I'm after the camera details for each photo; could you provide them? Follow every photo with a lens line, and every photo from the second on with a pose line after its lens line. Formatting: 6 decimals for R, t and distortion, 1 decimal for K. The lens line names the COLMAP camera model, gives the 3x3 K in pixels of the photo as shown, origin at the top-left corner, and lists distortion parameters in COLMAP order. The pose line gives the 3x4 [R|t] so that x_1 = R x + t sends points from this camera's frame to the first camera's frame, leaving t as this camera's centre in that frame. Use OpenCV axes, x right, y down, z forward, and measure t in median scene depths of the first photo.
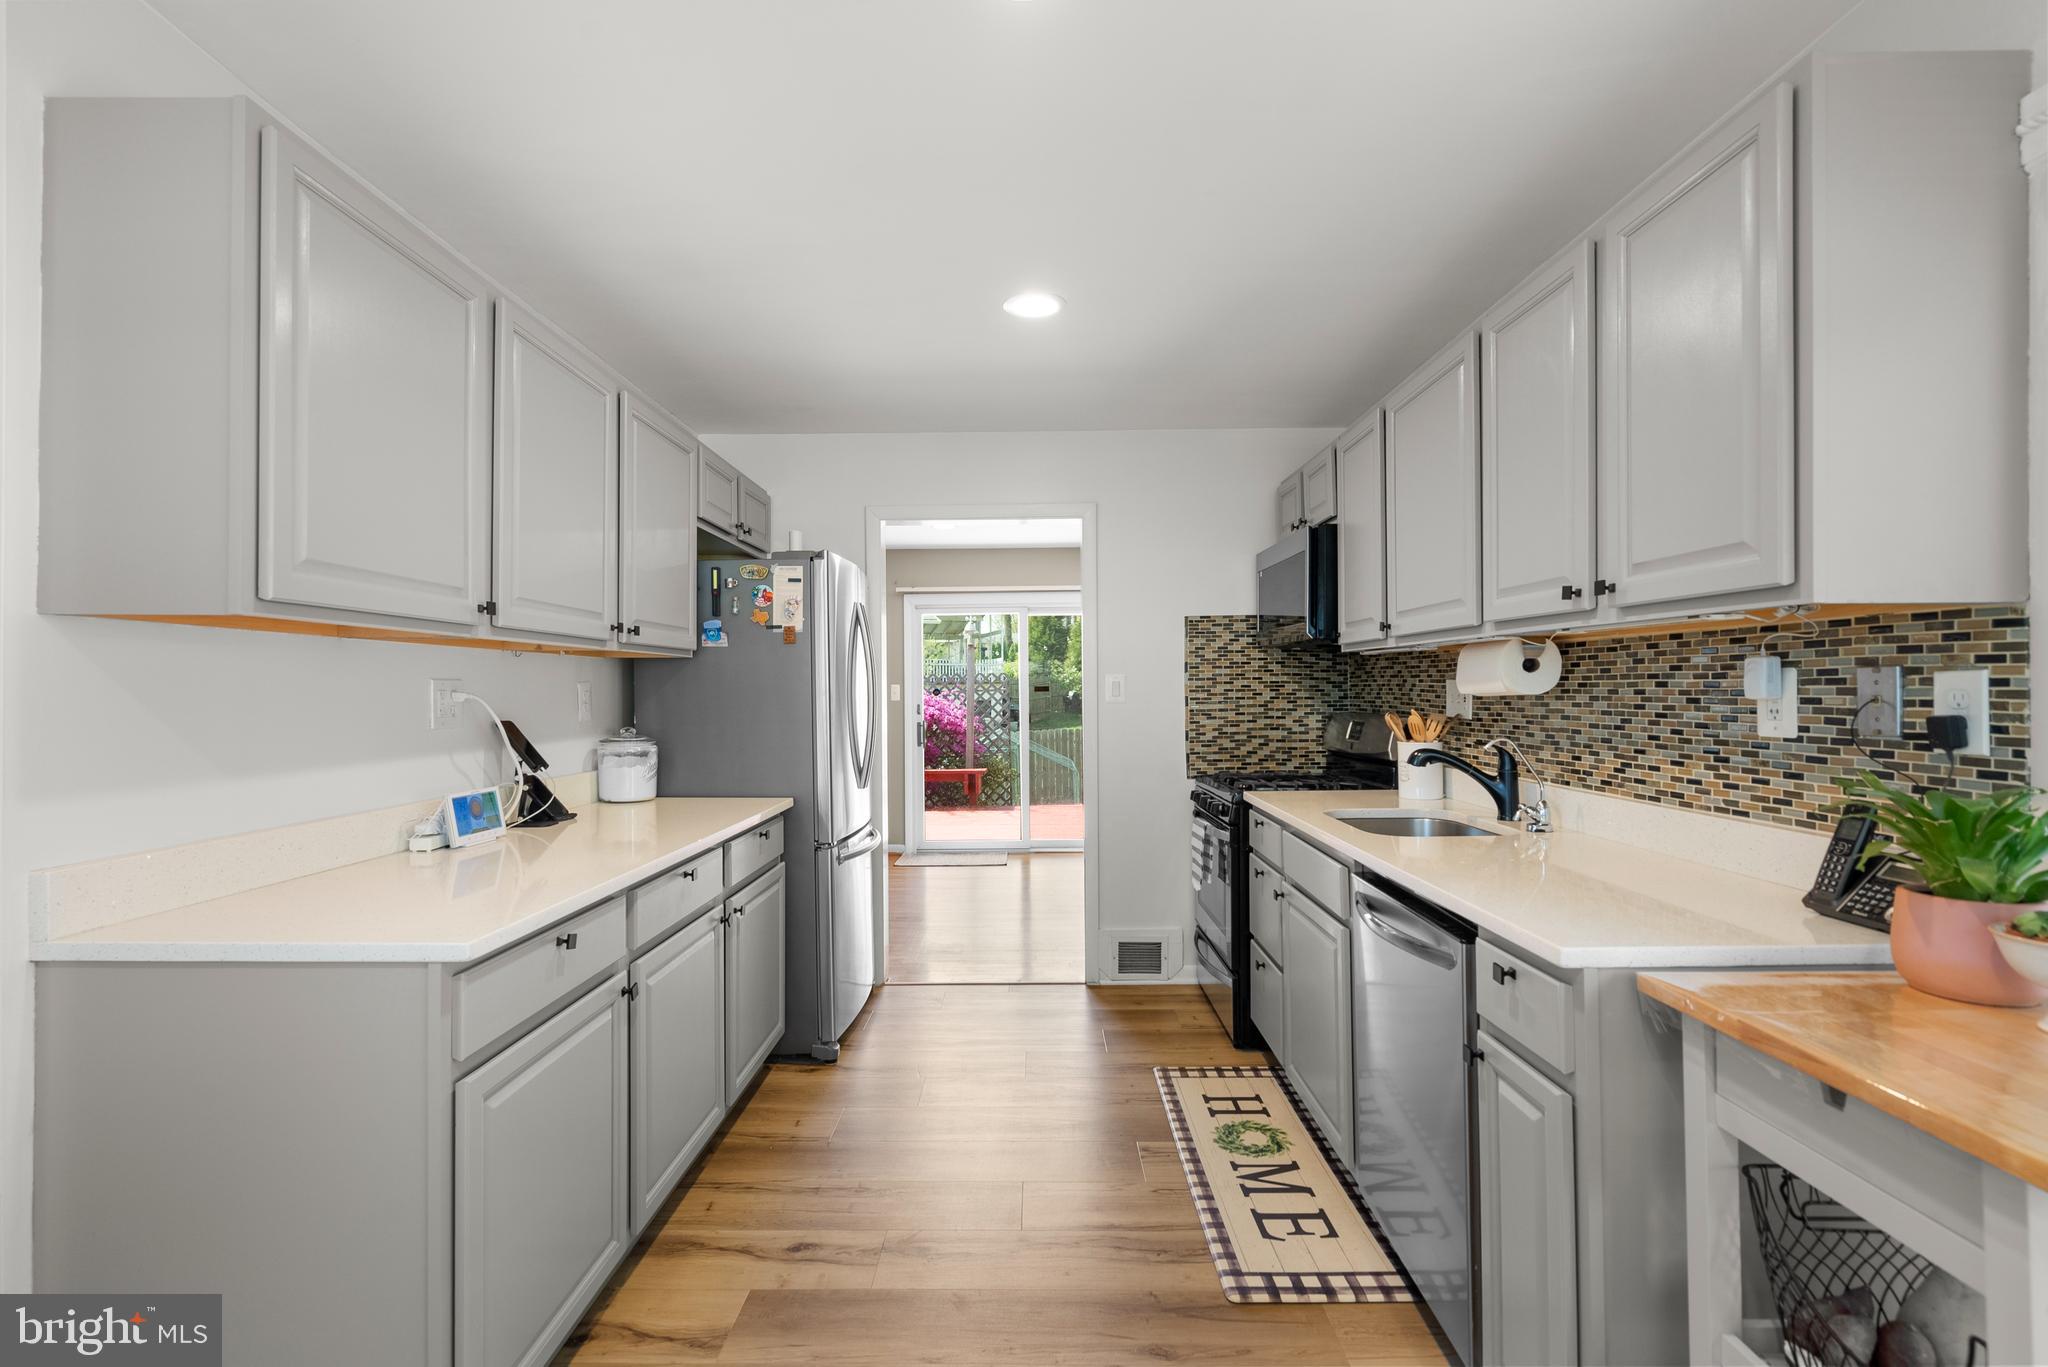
lens RADIAL K [[933.2, 0, 1021.5], [0, 933.2, 688.2], [0, 0, 1]] dist [-0.001711, 0.000353]
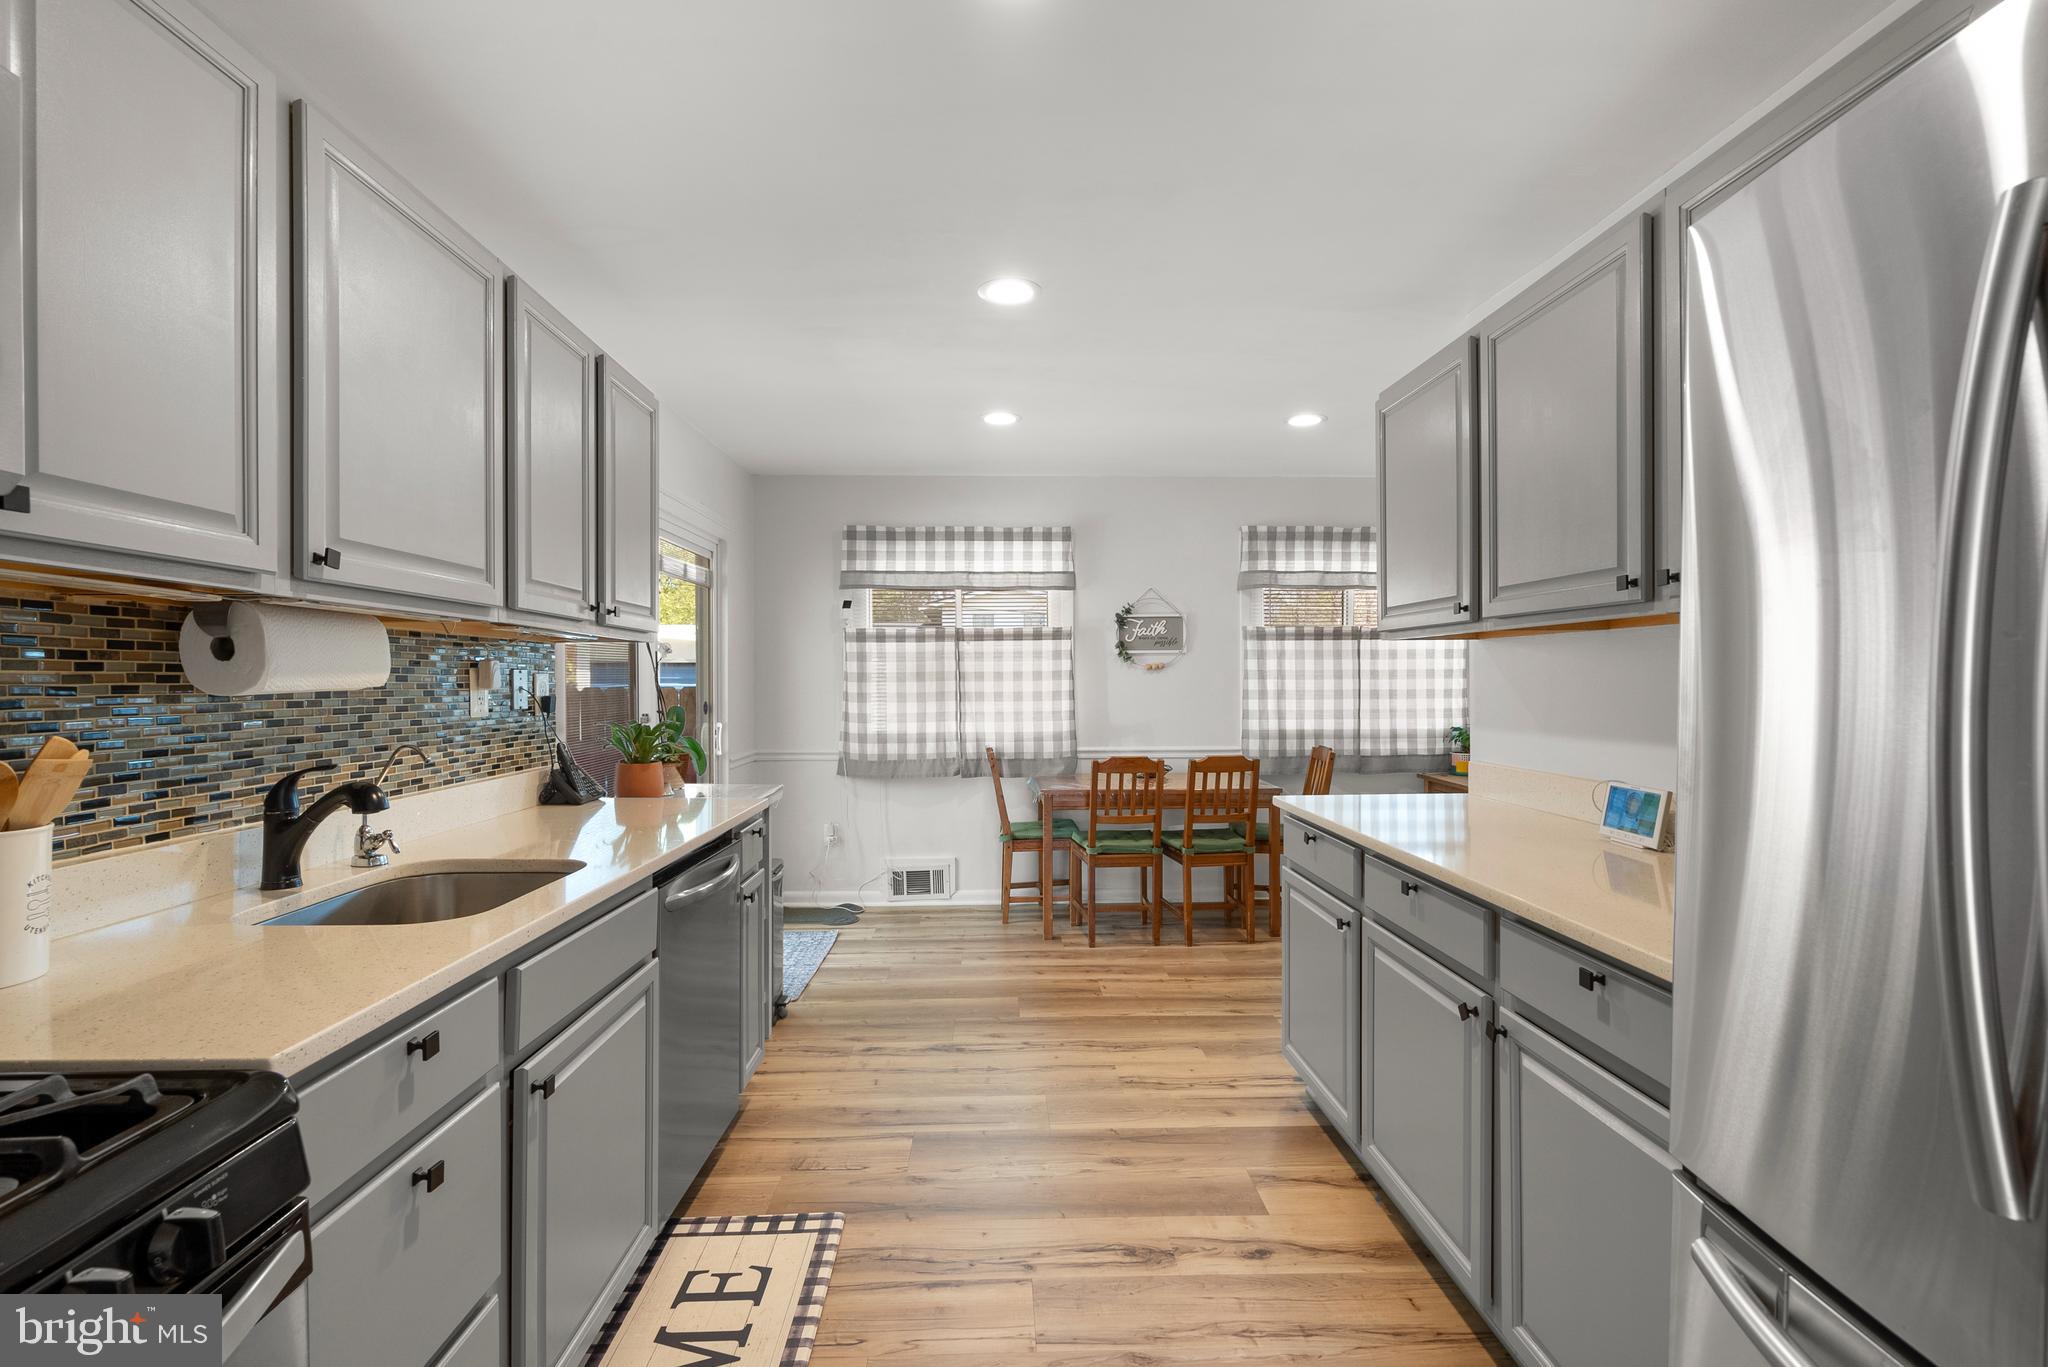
lens RADIAL K [[938.4, 0, 1024.0], [0, 938.4, 683.5], [0, 0, 1]] dist [-0.001262, 0.000733]
pose [[-0.998790, 0.008234, -0.048478, 0.041121], [0.008157, 0.999965, 0.001779, 0.004040], [0.048491, 0.001381, -0.998823, 1.680146]]
